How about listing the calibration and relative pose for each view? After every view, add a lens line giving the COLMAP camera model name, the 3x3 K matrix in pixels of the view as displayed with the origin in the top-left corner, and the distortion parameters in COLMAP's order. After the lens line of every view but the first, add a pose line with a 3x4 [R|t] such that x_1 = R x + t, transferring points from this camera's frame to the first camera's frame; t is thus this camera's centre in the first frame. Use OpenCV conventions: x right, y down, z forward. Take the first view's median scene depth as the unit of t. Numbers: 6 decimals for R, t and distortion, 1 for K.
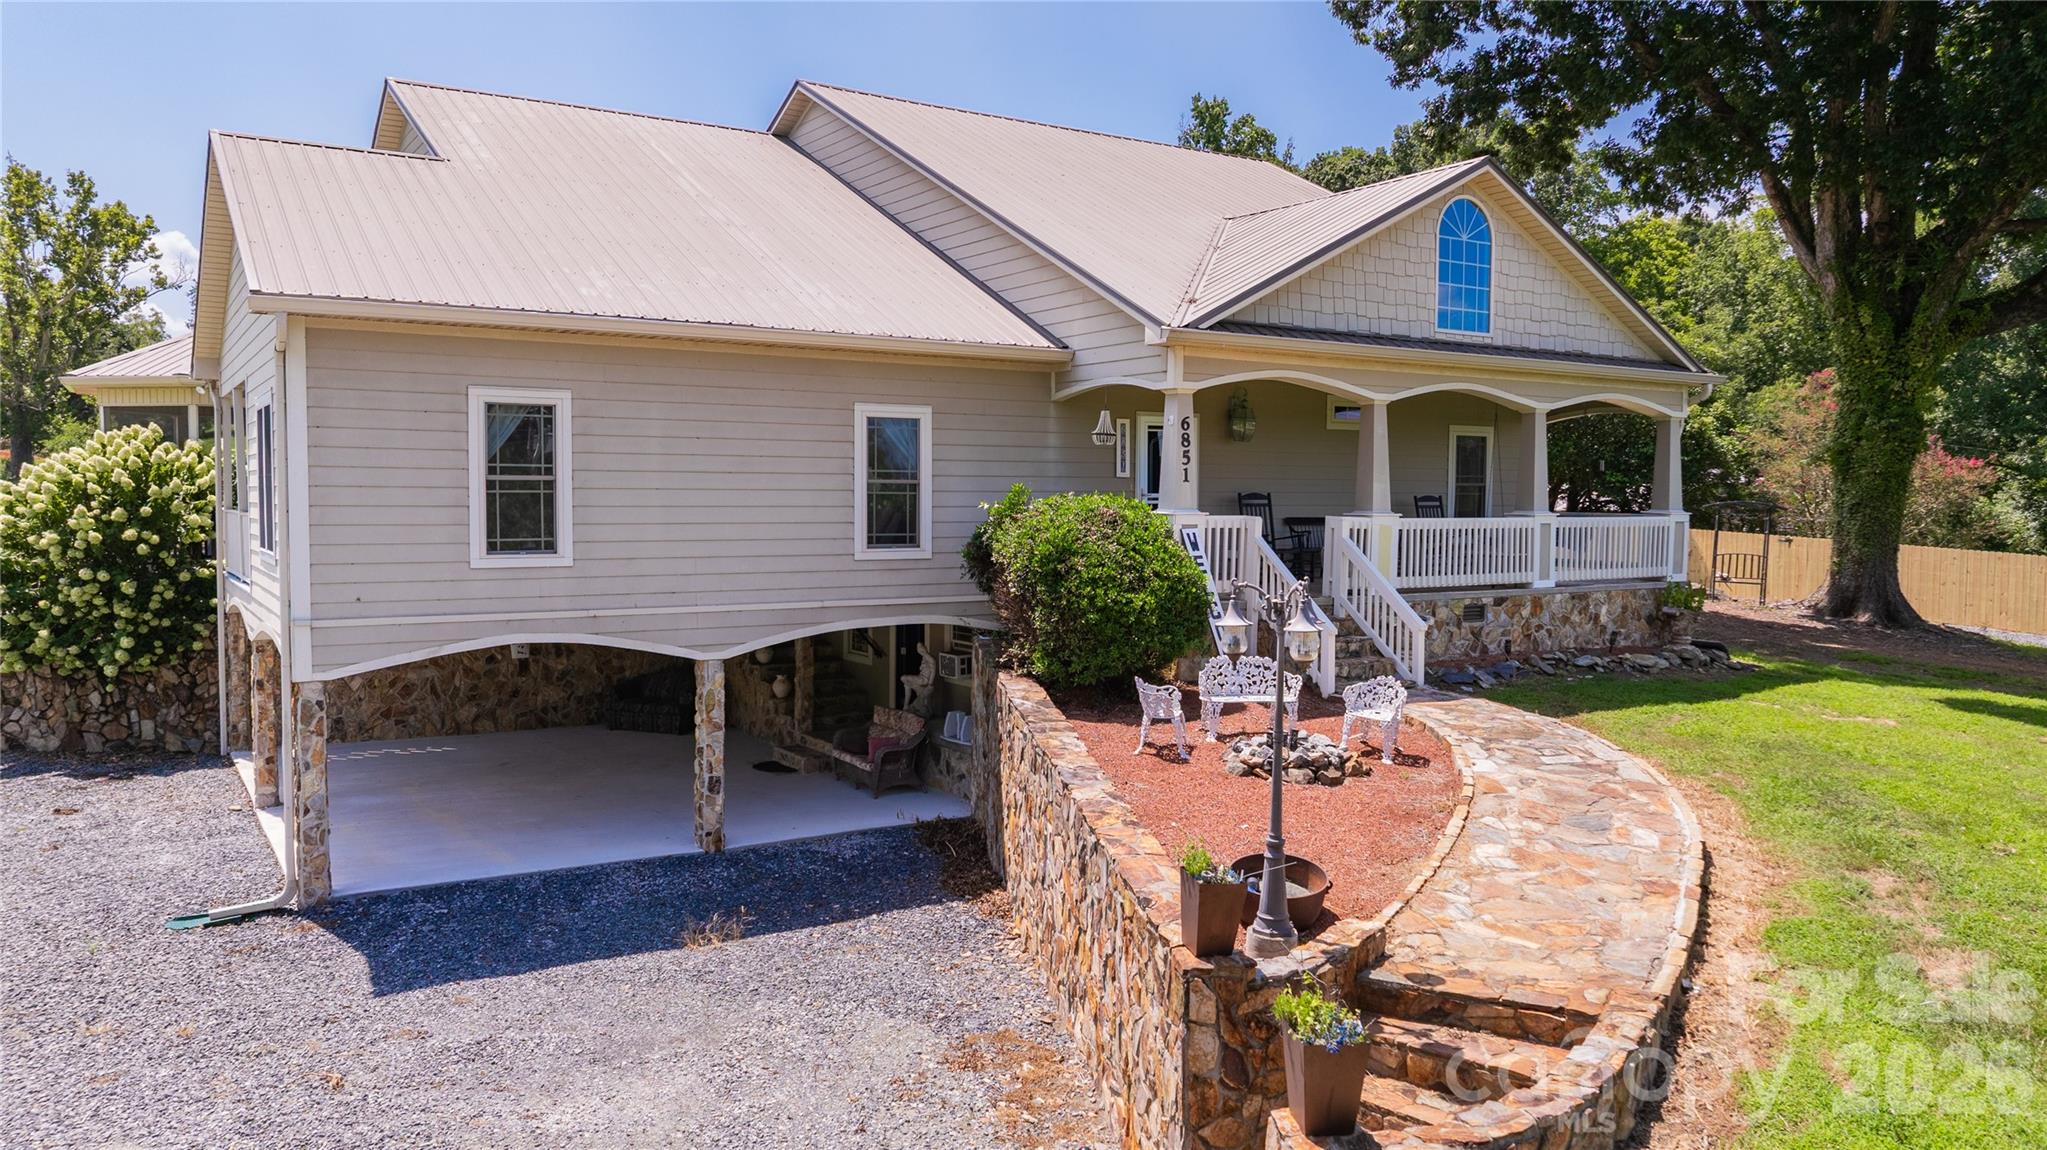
lens RADIAL K [[1427.8, 0, 1007.5], [0, 1427.8, 561.1], [0, 0, 1]] dist [-0.021533, -0.001453]
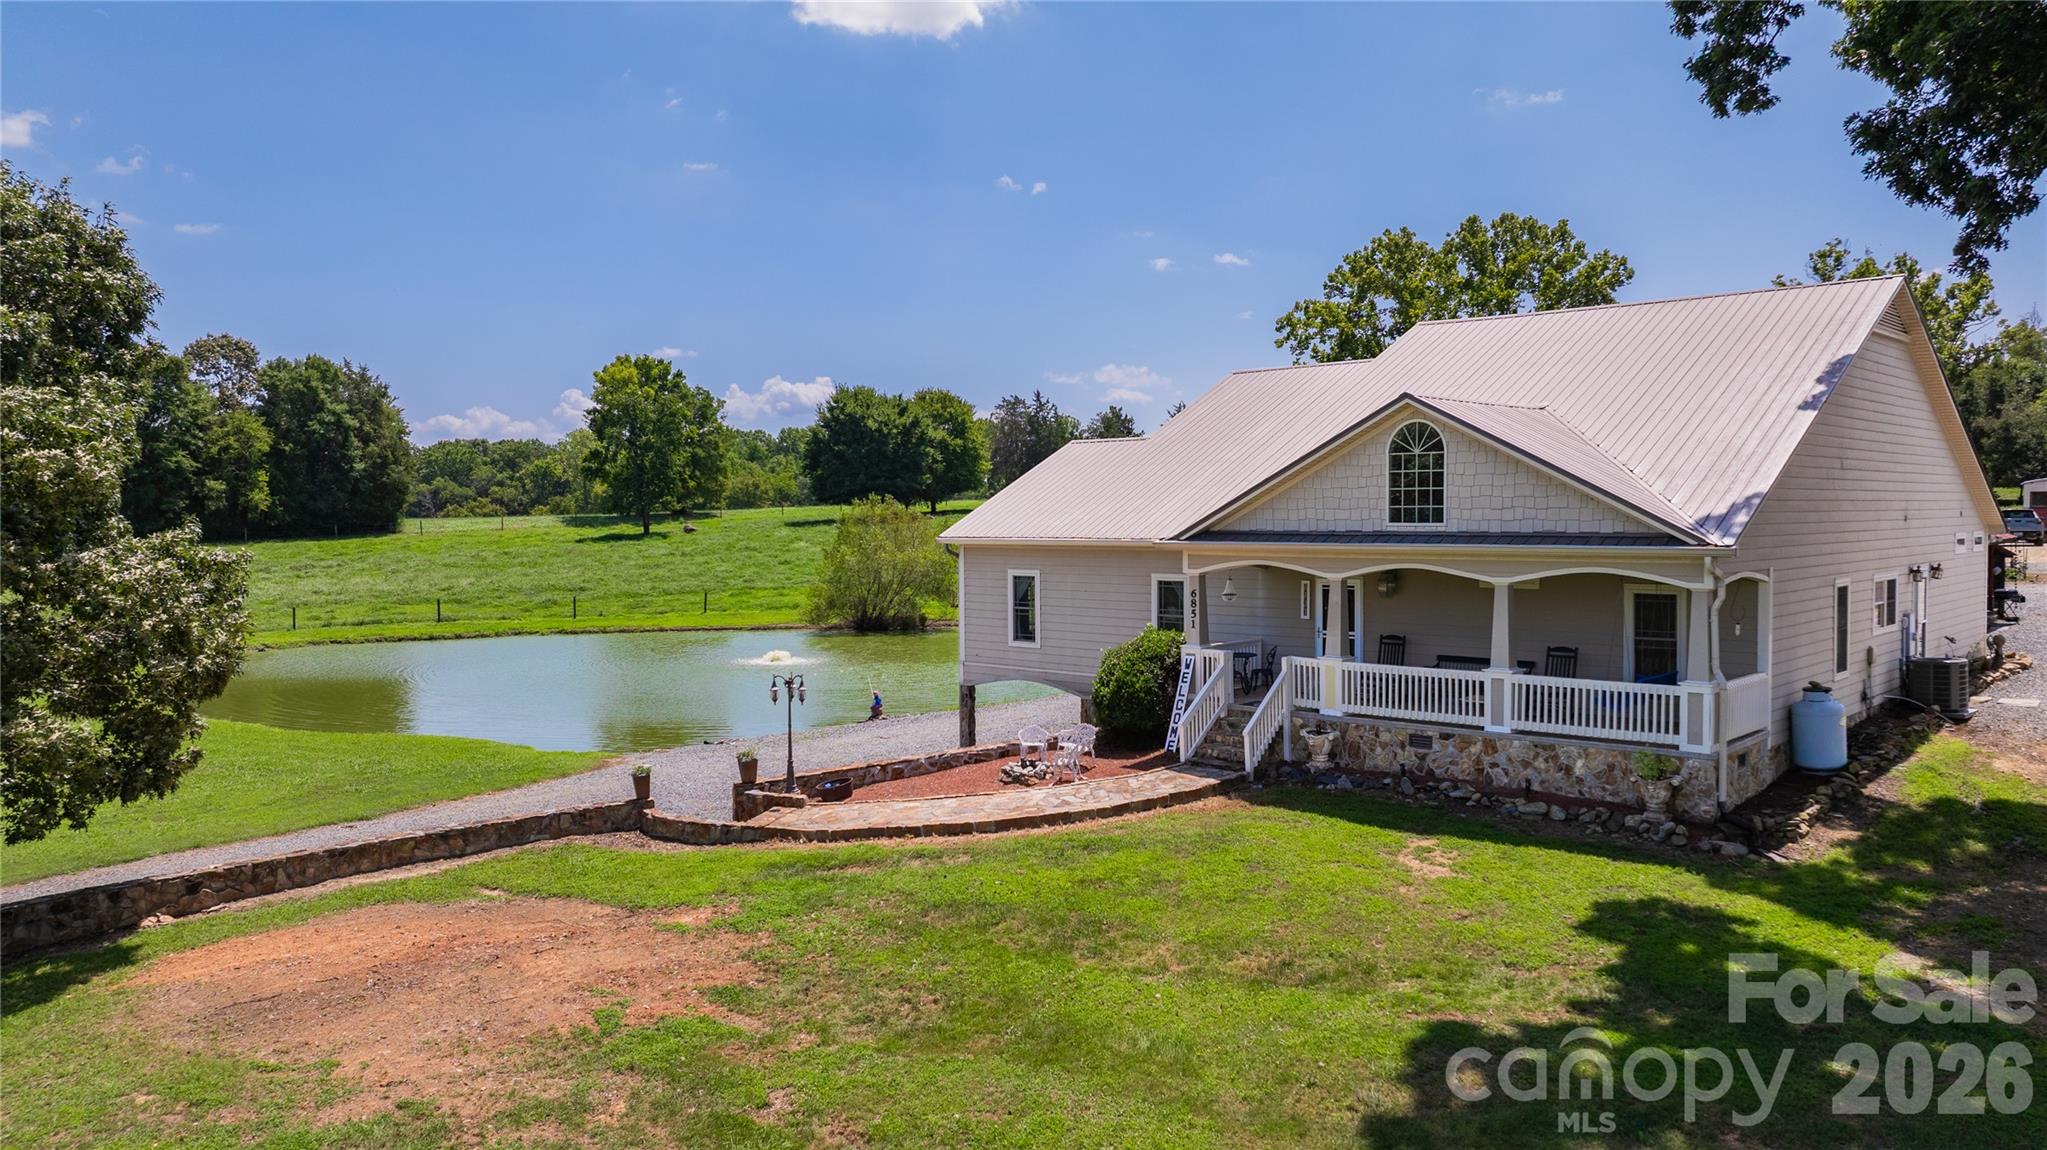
lens RADIAL K [[1427.8, 0, 1029.8], [0, 1427.8, 572.6], [0, 0, 1]] dist [-0.021533, -0.001453]
pose [[0.255849, 0.031283, -0.966211, 1.546467], [-0.037795, 0.999036, 0.022338, -0.137429], [0.965978, 0.030803, 0.256784, 0.340425]]
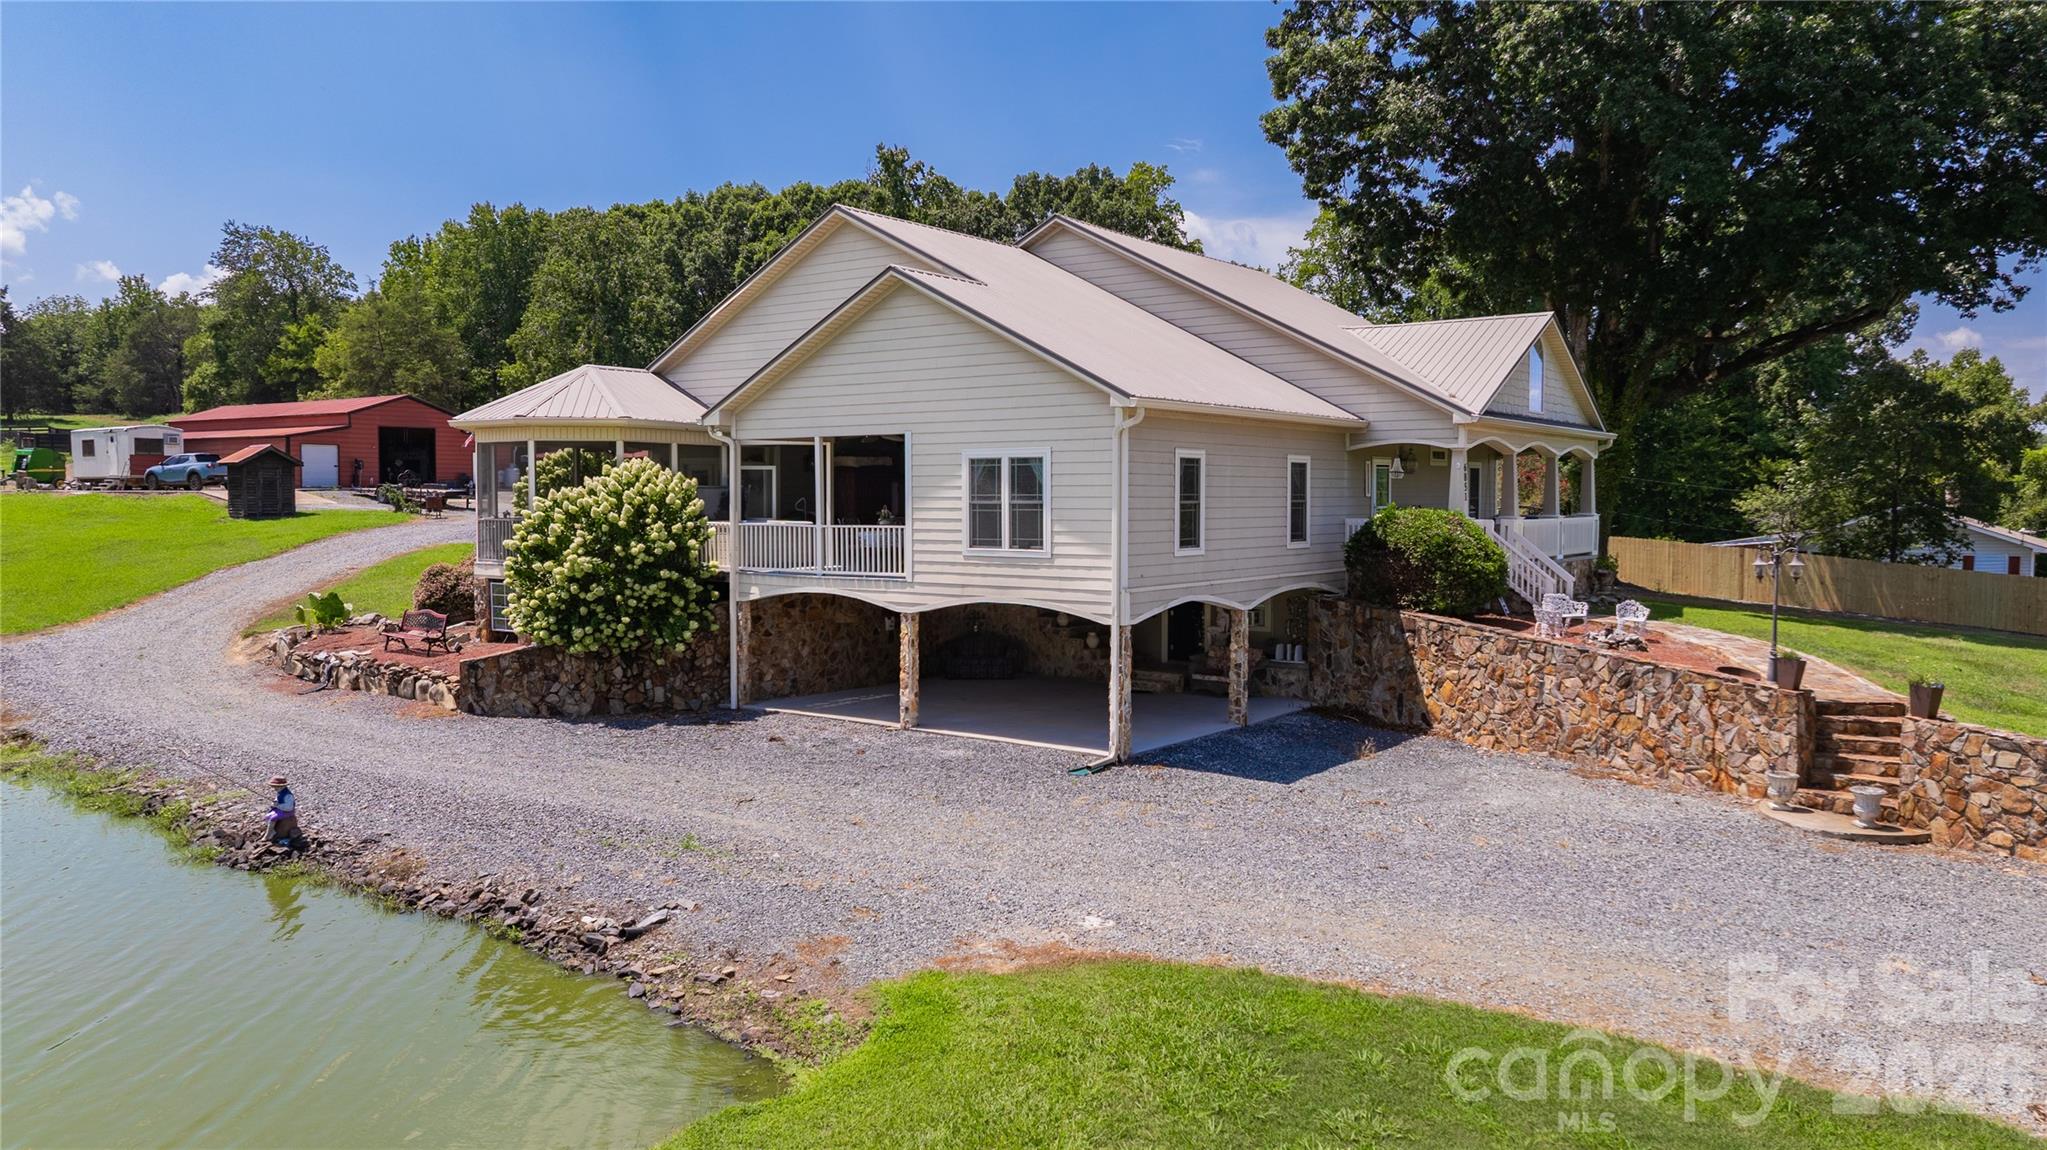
lens RADIAL K [[1427.8, 0, 1003.8], [0, 1427.8, 584.6], [0, 0, 1]] dist [-0.021533, -0.001453]
pose [[0.932931, -0.027823, 0.358978, -0.943334], [0.022288, 0.999560, 0.019549, 0.000613], [-0.359364, -0.010237, 0.933141, -0.396246]]
